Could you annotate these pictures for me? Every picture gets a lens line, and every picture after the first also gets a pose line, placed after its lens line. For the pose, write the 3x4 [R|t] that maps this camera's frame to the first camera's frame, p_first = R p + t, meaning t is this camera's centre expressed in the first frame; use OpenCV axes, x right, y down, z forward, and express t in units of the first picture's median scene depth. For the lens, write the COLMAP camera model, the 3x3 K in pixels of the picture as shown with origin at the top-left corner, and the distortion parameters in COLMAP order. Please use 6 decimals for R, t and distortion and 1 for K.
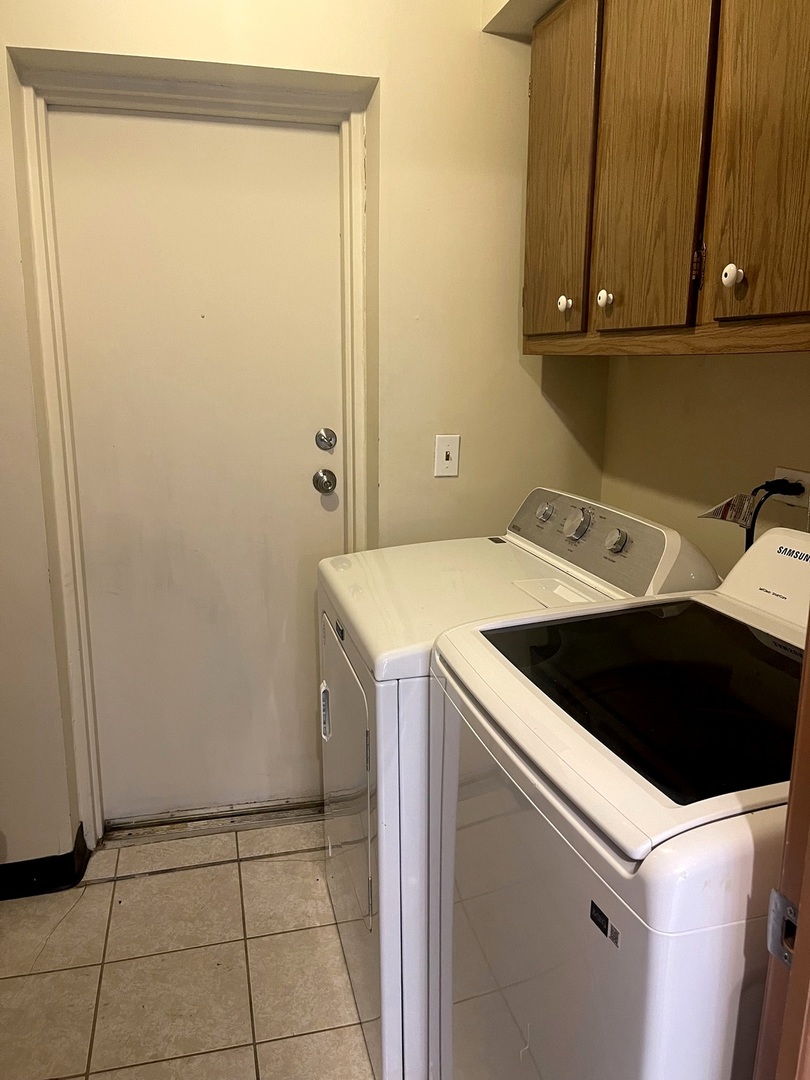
lens RADIAL K [[806.7, 0, 402.2], [0, 806.7, 537.0], [0, 0, 1]] dist [0.032656, -0.001763]
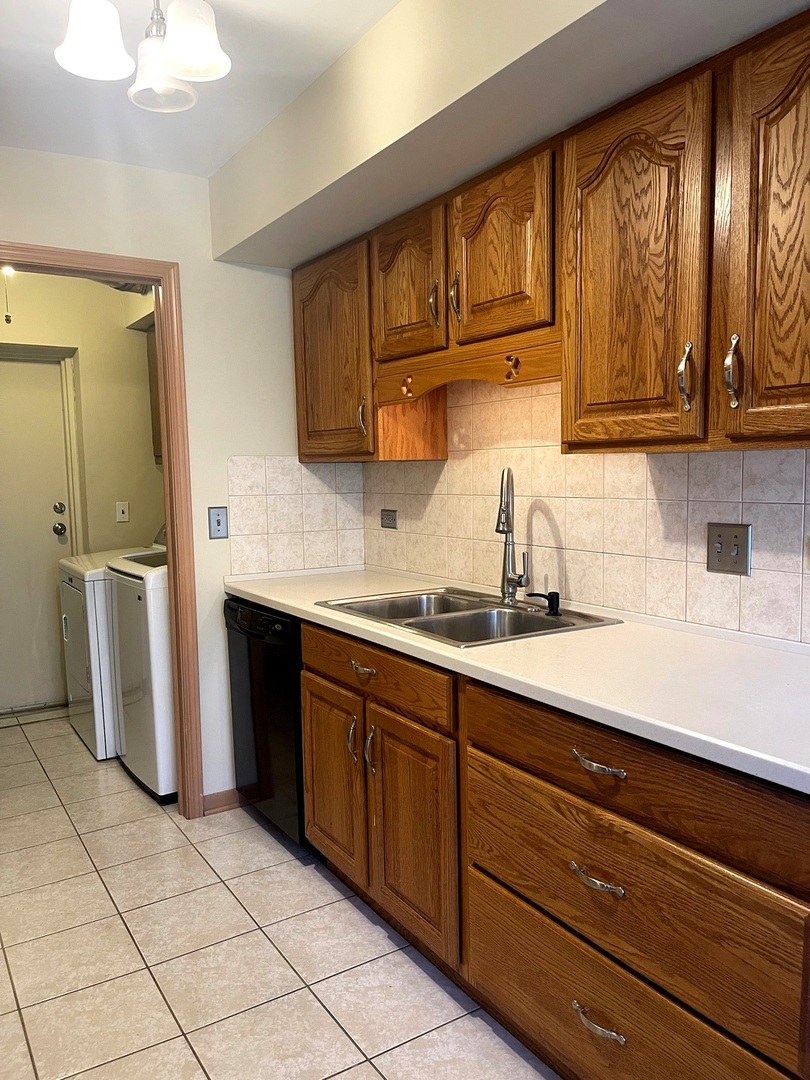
lens RADIAL K [[806.7, 0, 406.1], [0, 806.7, 545.1], [0, 0, 1]] dist [0.032656, -0.001763]
pose [[0.948999, -0.053195, 0.310759, 0.096190], [0.087774, 0.991272, -0.098361, 0.260642], [-0.302814, 0.120621, 0.945386, -1.224315]]
